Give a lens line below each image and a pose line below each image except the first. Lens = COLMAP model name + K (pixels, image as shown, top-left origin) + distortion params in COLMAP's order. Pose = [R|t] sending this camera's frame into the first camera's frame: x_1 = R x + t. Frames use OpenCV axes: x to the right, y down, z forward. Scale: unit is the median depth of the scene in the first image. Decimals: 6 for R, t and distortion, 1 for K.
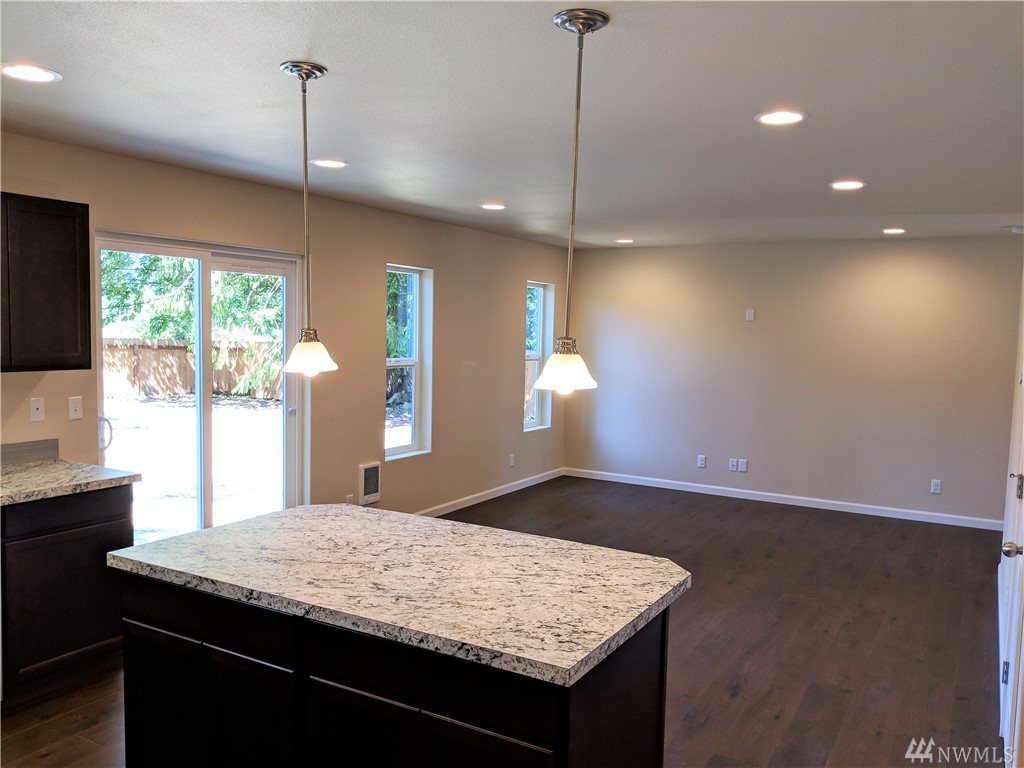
lens RADIAL K [[817.6, 0, 514.8], [0, 817.6, 386.4], [0, 0, 1]] dist [0.107998, -0.208825]
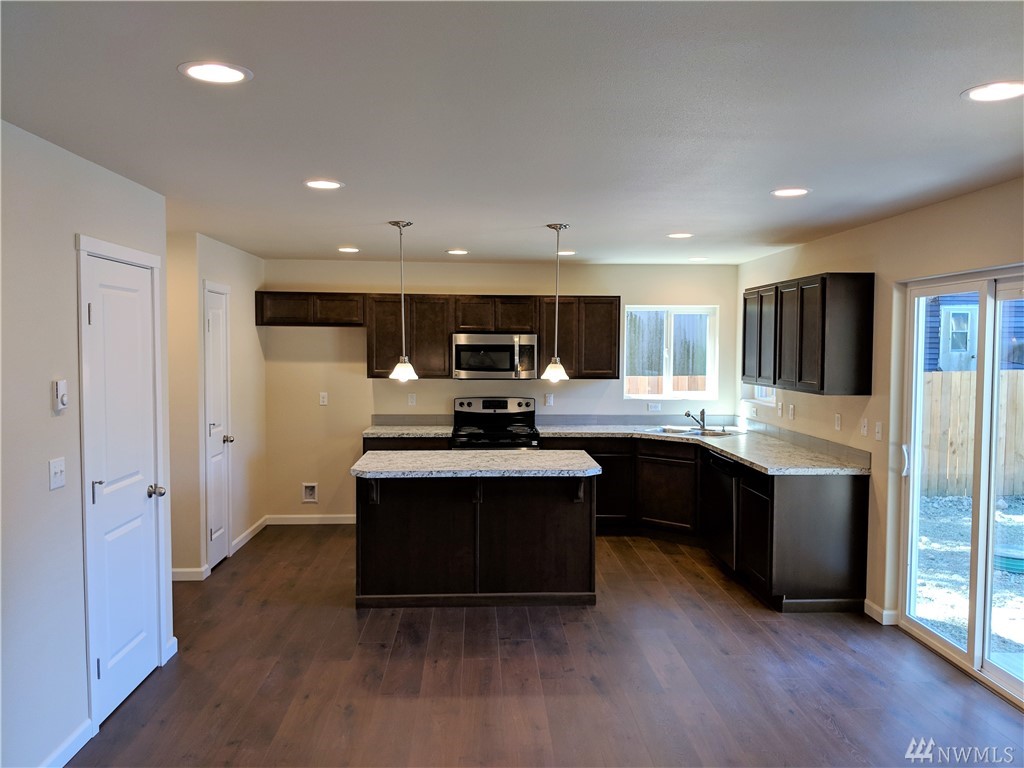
lens RADIAL K [[817.6, 0, 514.8], [0, 817.6, 386.4], [0, 0, 1]] dist [0.107998, -0.208825]
pose [[-0.843671, -0.002317, -0.536855, 0.939849], [-0.067524, 0.992508, 0.101830, -0.206601], [0.532597, 0.122162, -0.837506, 2.807556]]
